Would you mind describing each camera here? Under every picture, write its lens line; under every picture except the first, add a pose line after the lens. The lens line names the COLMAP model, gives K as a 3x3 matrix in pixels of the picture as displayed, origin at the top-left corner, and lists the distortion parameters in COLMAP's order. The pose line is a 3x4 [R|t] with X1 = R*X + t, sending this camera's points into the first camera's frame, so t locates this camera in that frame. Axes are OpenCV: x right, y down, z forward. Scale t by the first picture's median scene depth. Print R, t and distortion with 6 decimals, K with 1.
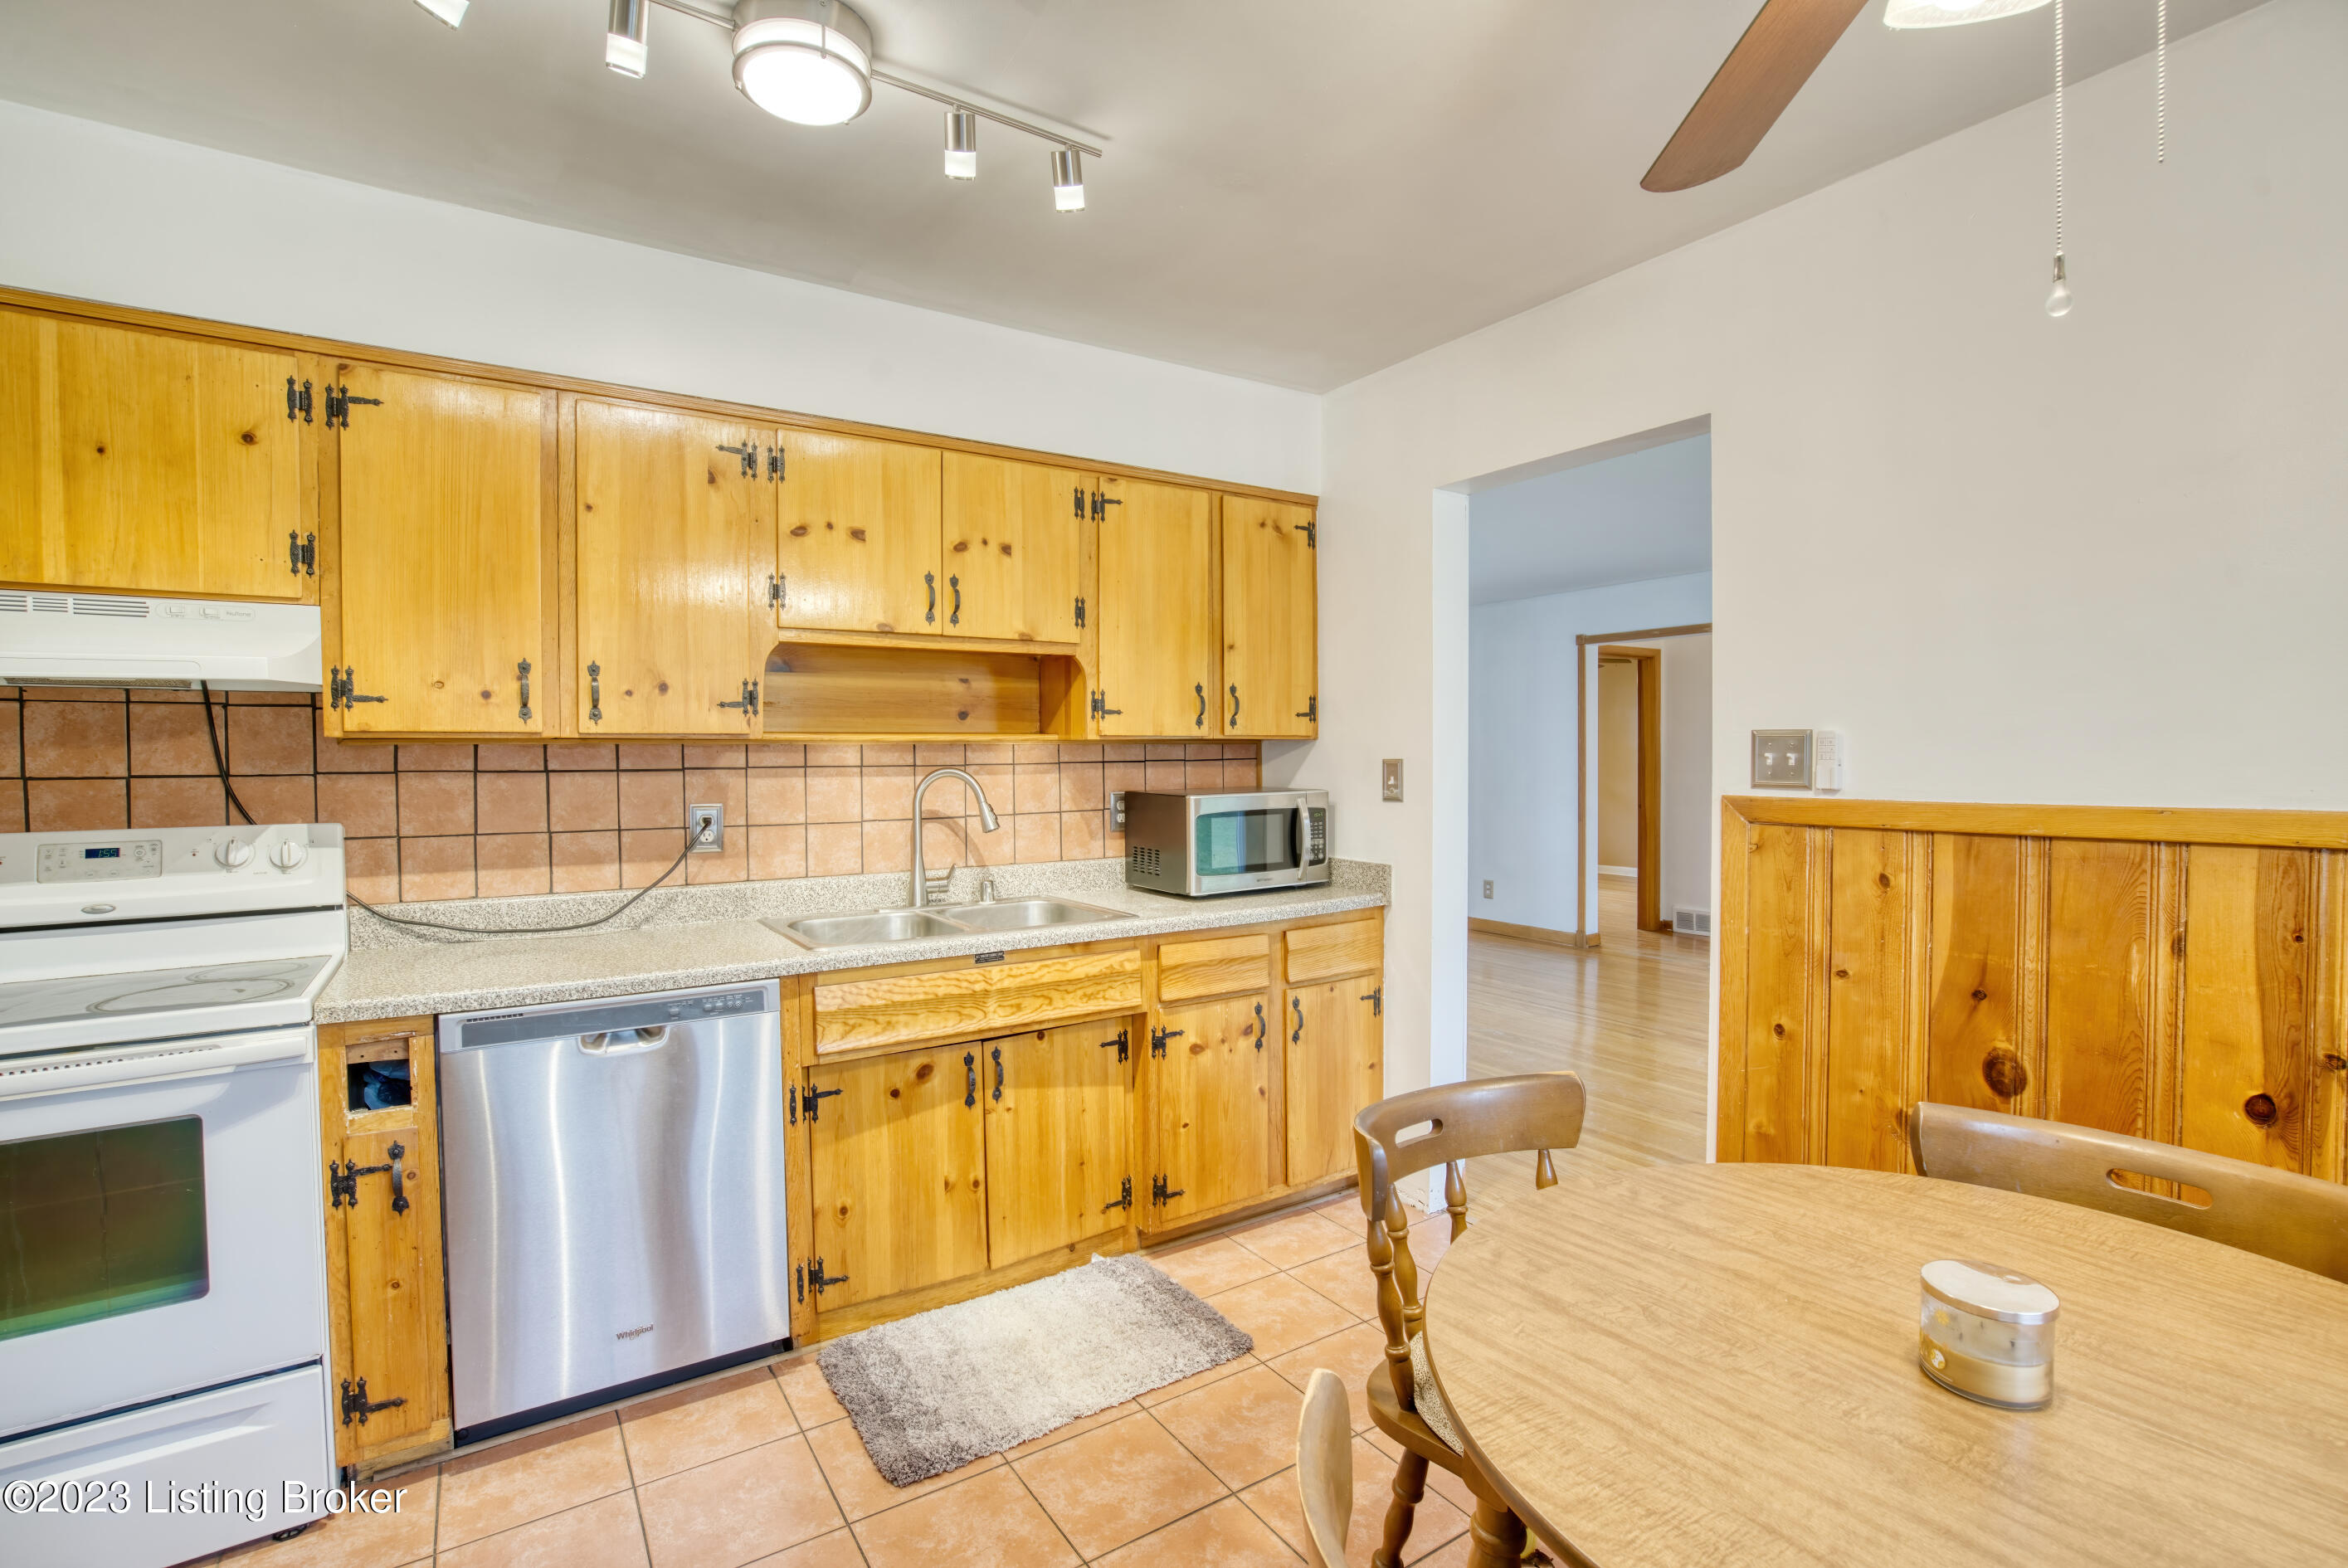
lens RADIAL K [[1072.7, 0, 1169.2], [0, 1072.7, 781.5], [0, 0, 1]] dist [-0.055461, 0.018989]
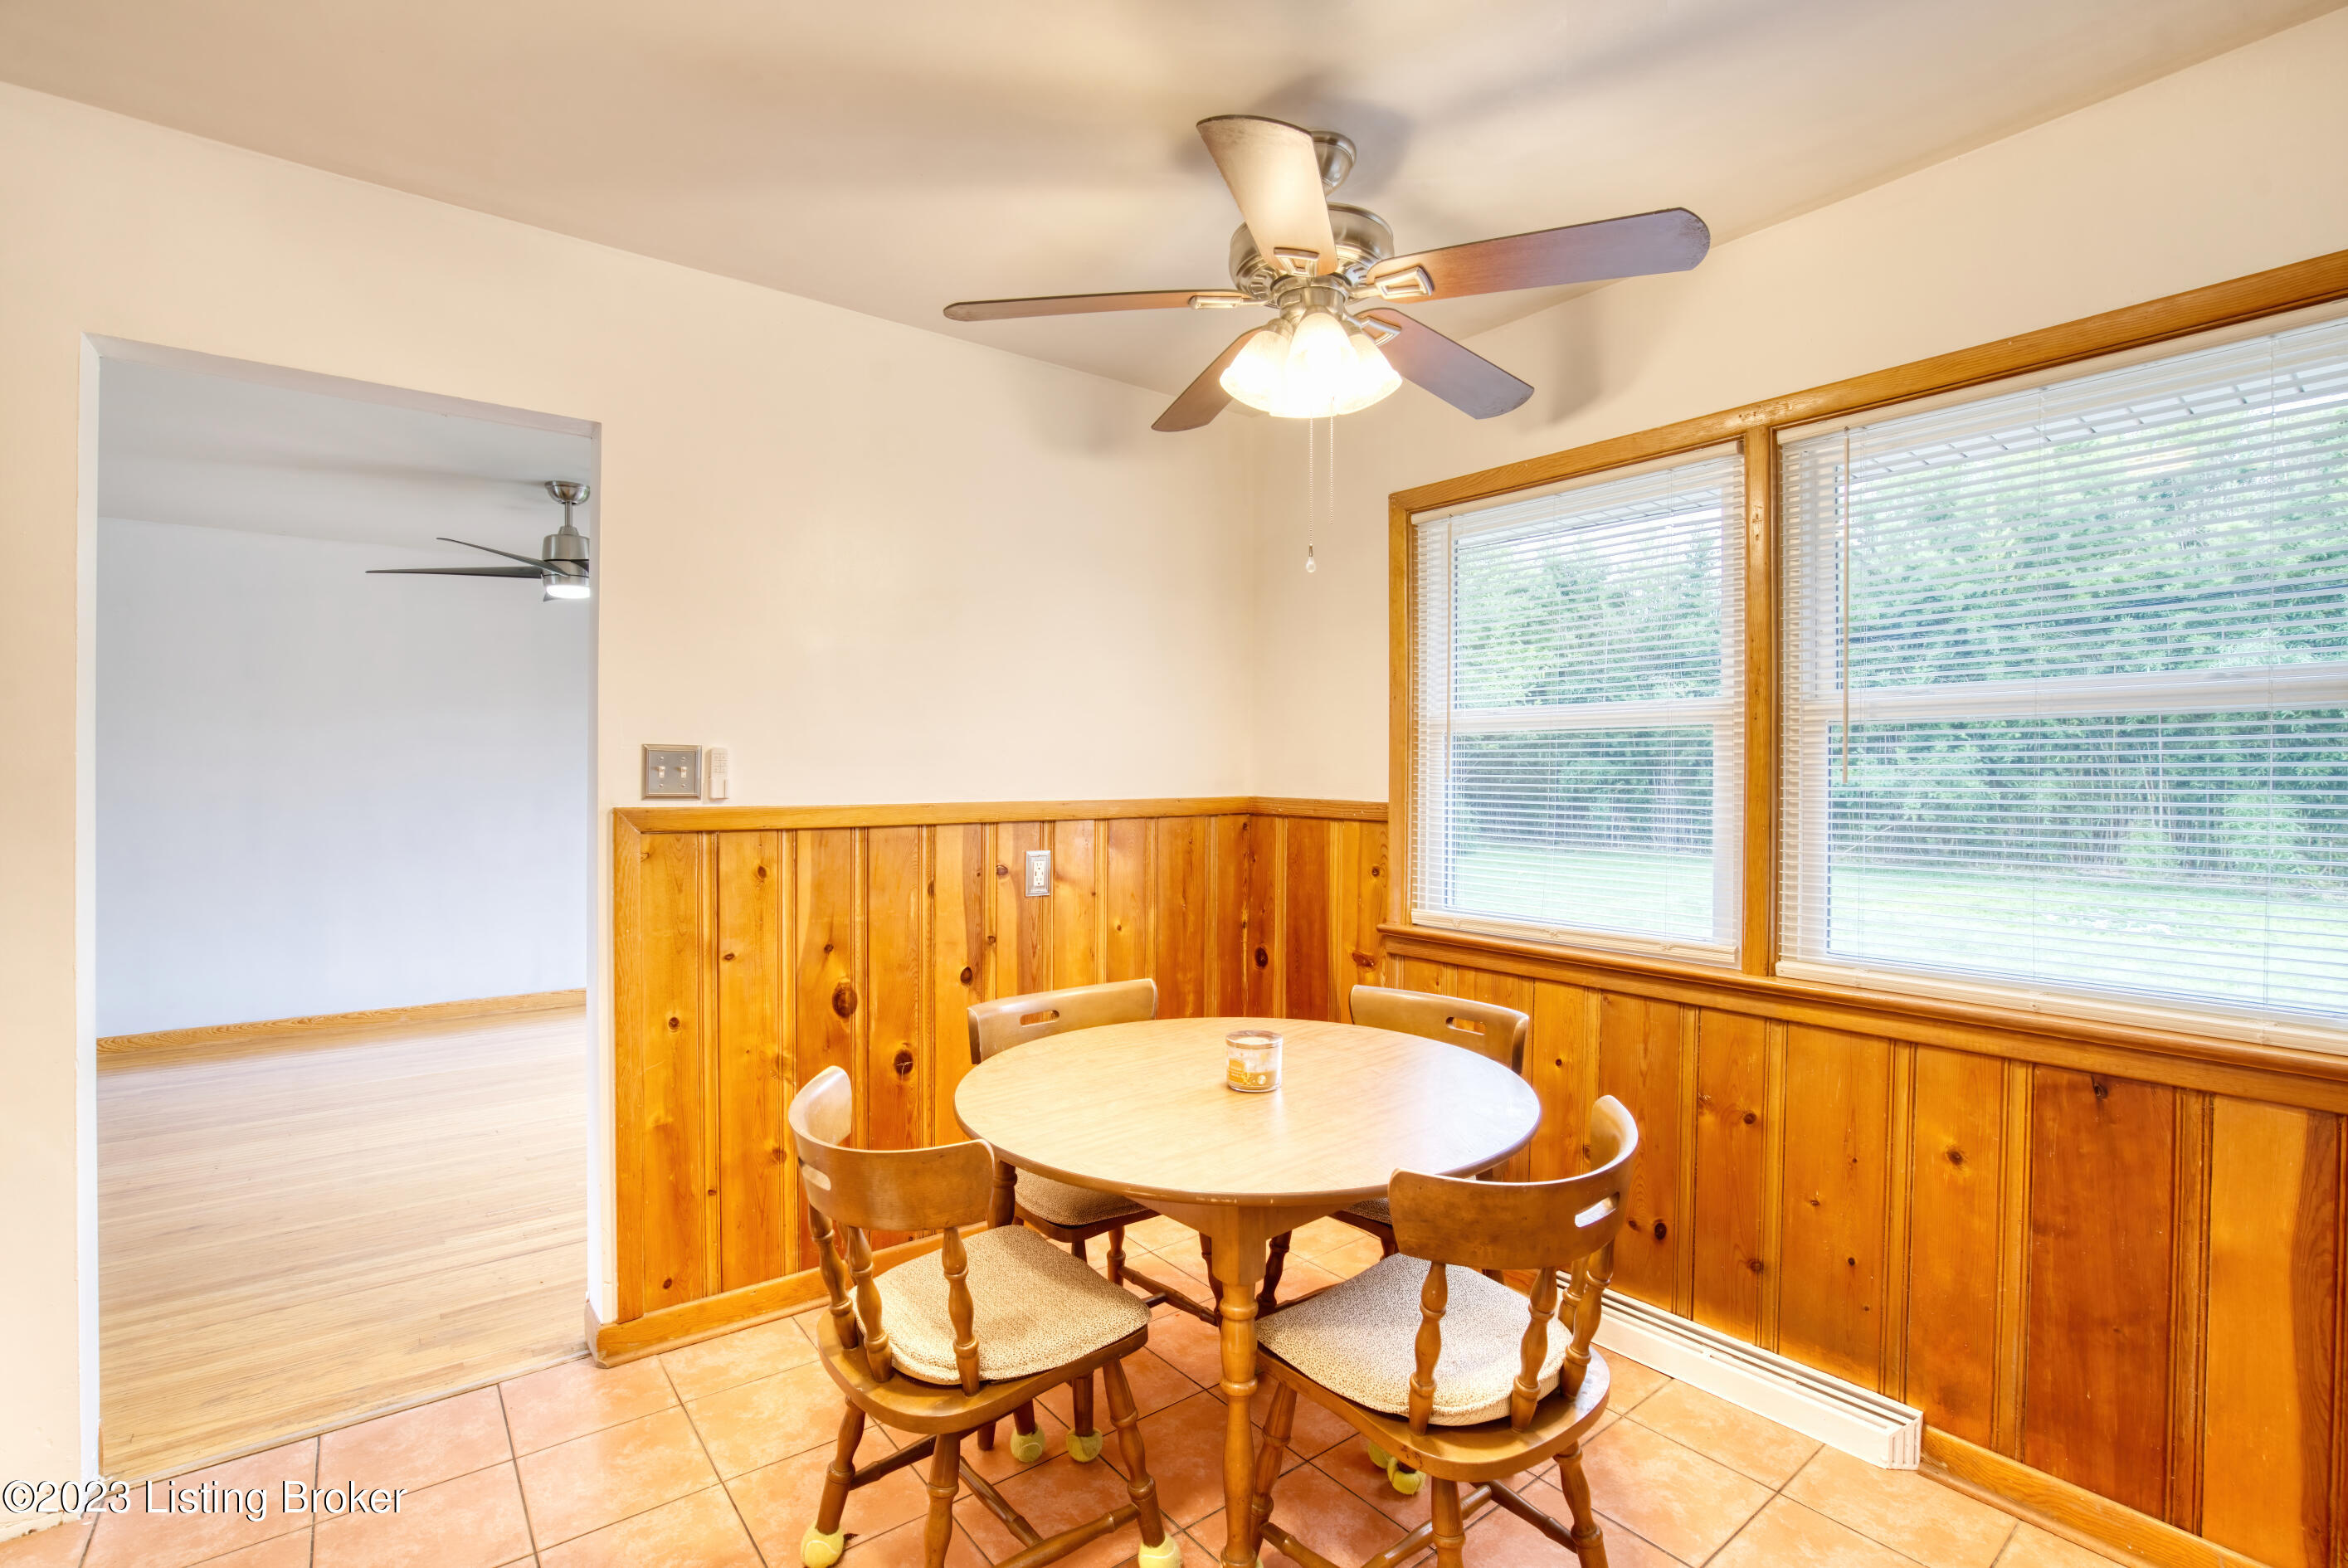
lens RADIAL K [[1072.7, 0, 1183.1], [0, 1072.7, 782.0], [0, 0, 1]] dist [-0.055461, 0.018989]
pose [[-0.078904, -0.004613, 0.996872, -0.506455], [0.018283, 0.999814, 0.006073, -0.007309], [-0.996715, 0.018705, -0.078805, 0.525450]]
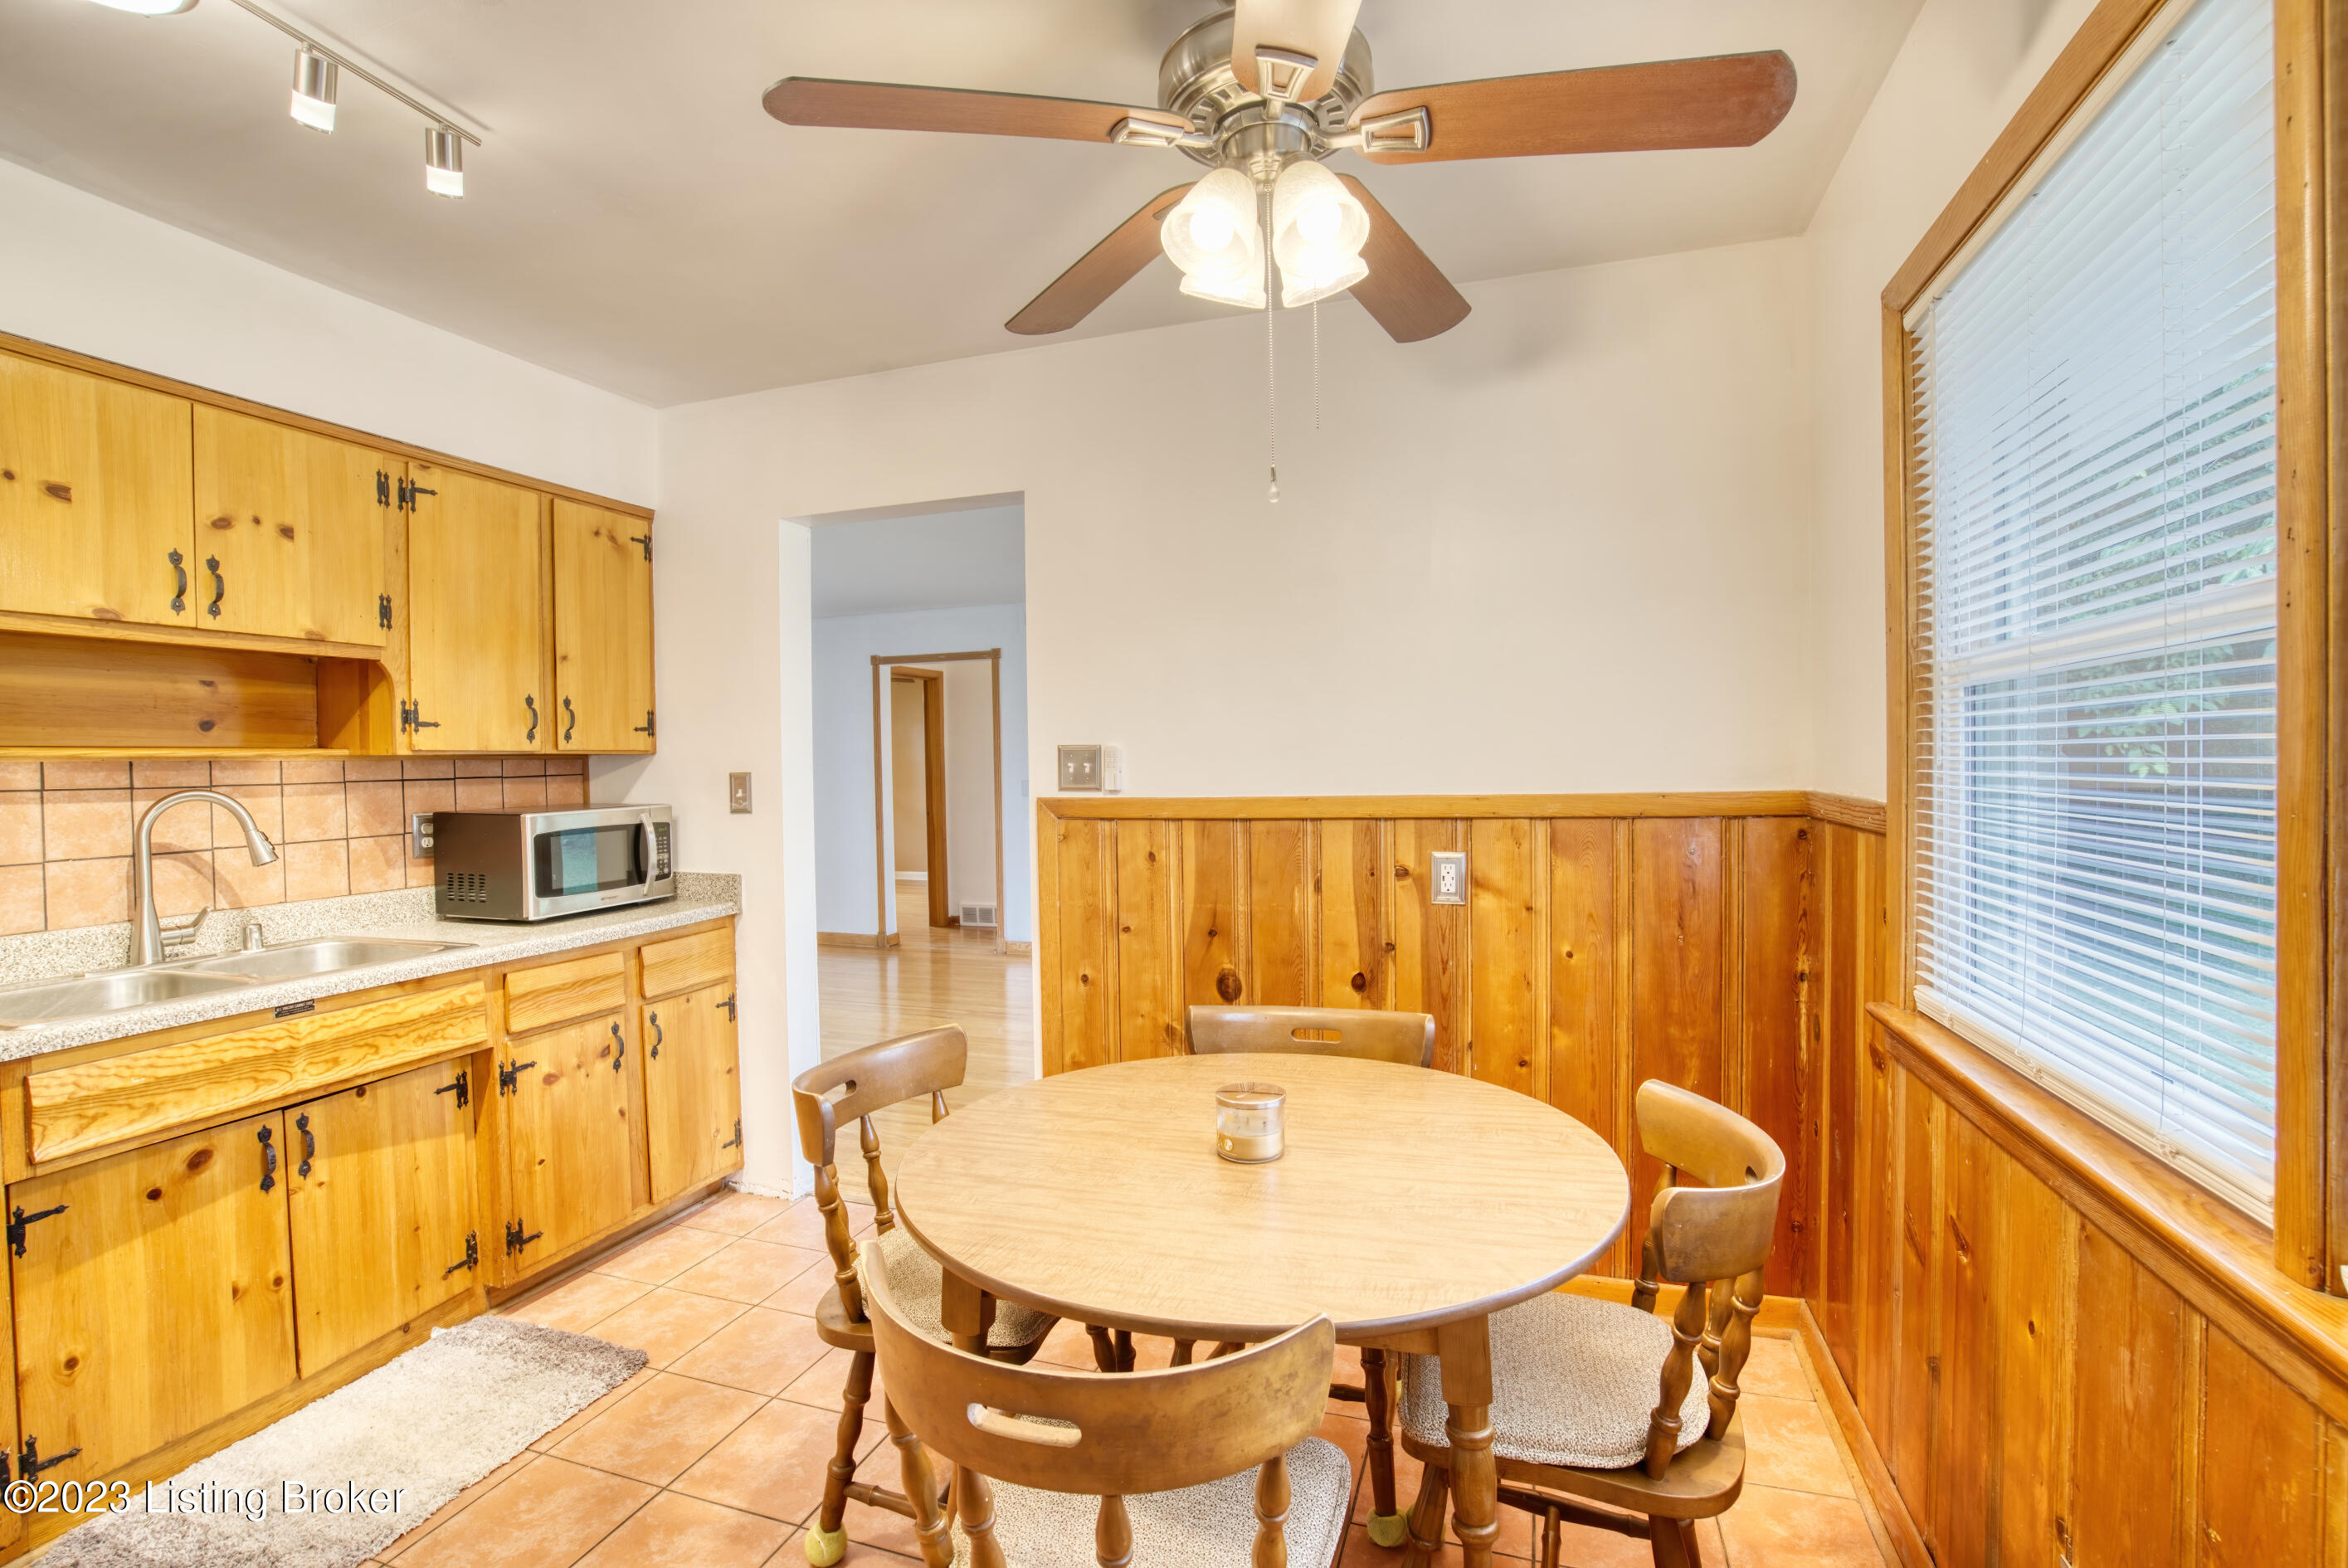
lens RADIAL K [[1072.7, 0, 1171.8], [0, 1072.7, 781.2], [0, 0, 1]] dist [-0.055461, 0.018989]
pose [[0.789416, -0.016760, 0.613629, -0.126621], [0.024902, 0.999679, -0.004732, 0.003596], [-0.613353, 0.019016, 0.789580, -0.096534]]
